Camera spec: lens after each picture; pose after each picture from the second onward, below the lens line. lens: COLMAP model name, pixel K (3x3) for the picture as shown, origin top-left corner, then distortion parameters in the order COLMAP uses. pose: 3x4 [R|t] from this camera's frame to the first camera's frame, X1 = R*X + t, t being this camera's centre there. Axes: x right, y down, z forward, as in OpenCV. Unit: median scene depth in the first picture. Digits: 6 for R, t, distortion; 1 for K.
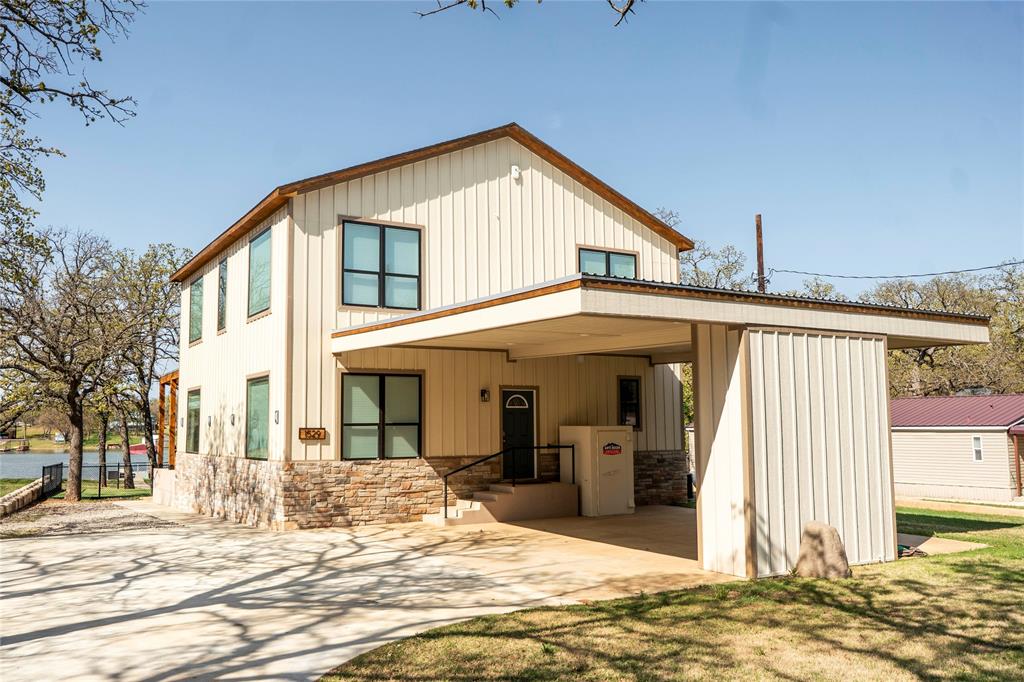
lens RADIAL K [[865.5, 0, 512.0], [0, 865.5, 341.0], [0, 0, 1]] dist [-0.000324, -0.002275]
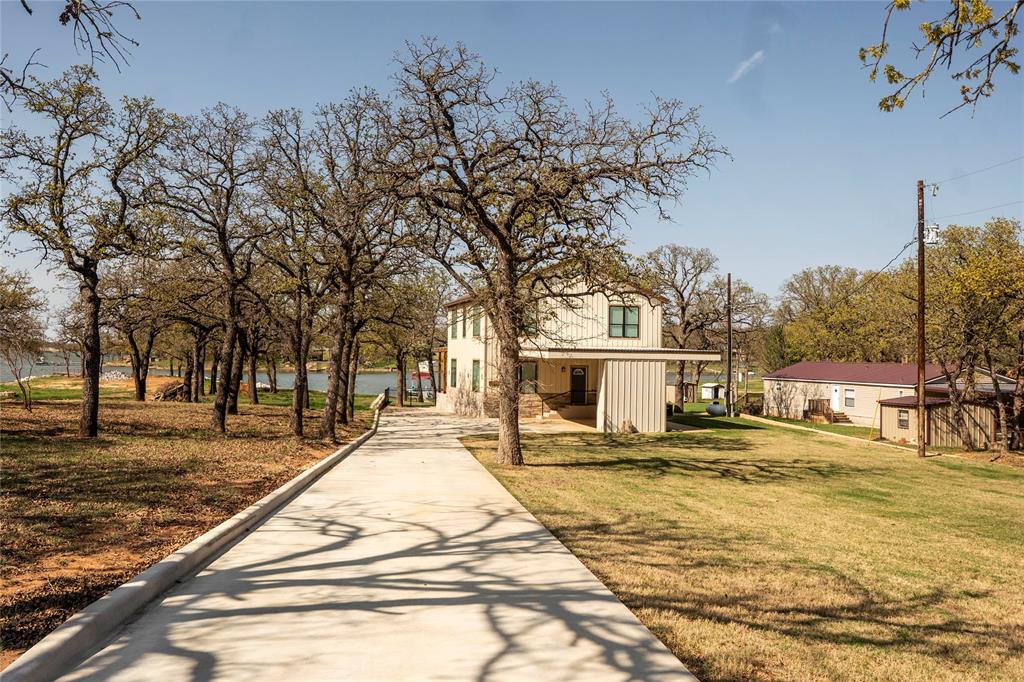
lens RADIAL K [[865.5, 0, 512.0], [0, 865.5, 341.0], [0, 0, 1]] dist [-0.000324, -0.002275]
pose [[0.957871, 0.018063, -0.286631, 0.515531], [0.006114, 0.996512, 0.083230, -0.216500], [0.287134, -0.081476, 0.954419, -1.346479]]
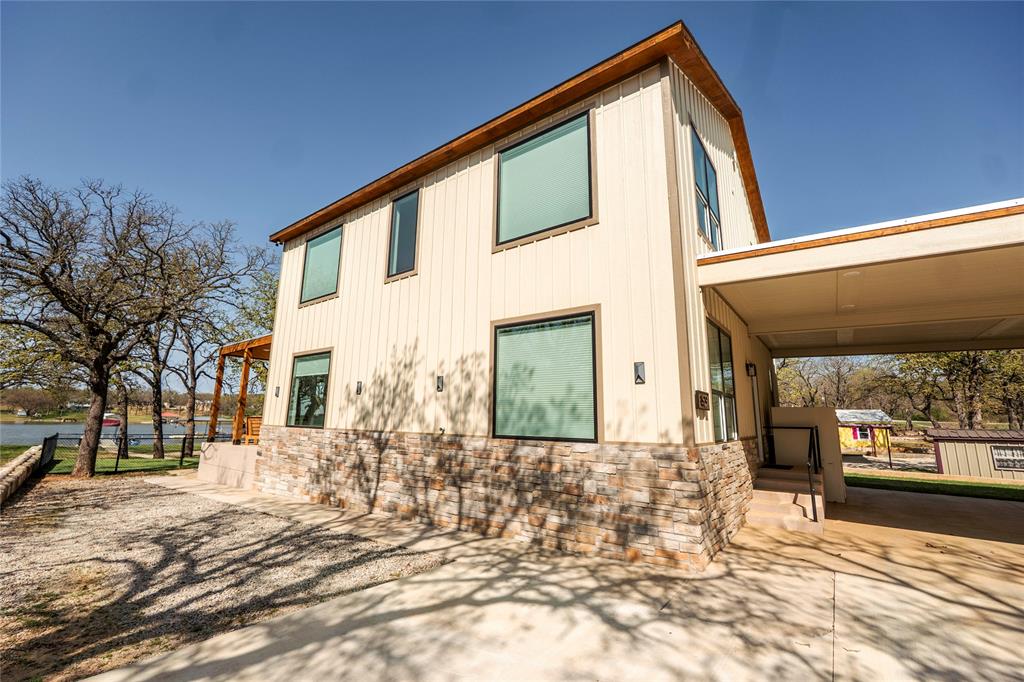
lens RADIAL K [[432.6, 0, 508.8], [0, 432.6, 336.9], [0, 0, 1]] dist [-0.001068, 0.000002]
pose [[0.932981, 0.089726, 0.348563, -0.410757], [-0.060365, 0.993719, -0.094222, 0.084706], [-0.354828, 0.066867, 0.932537, 0.639655]]
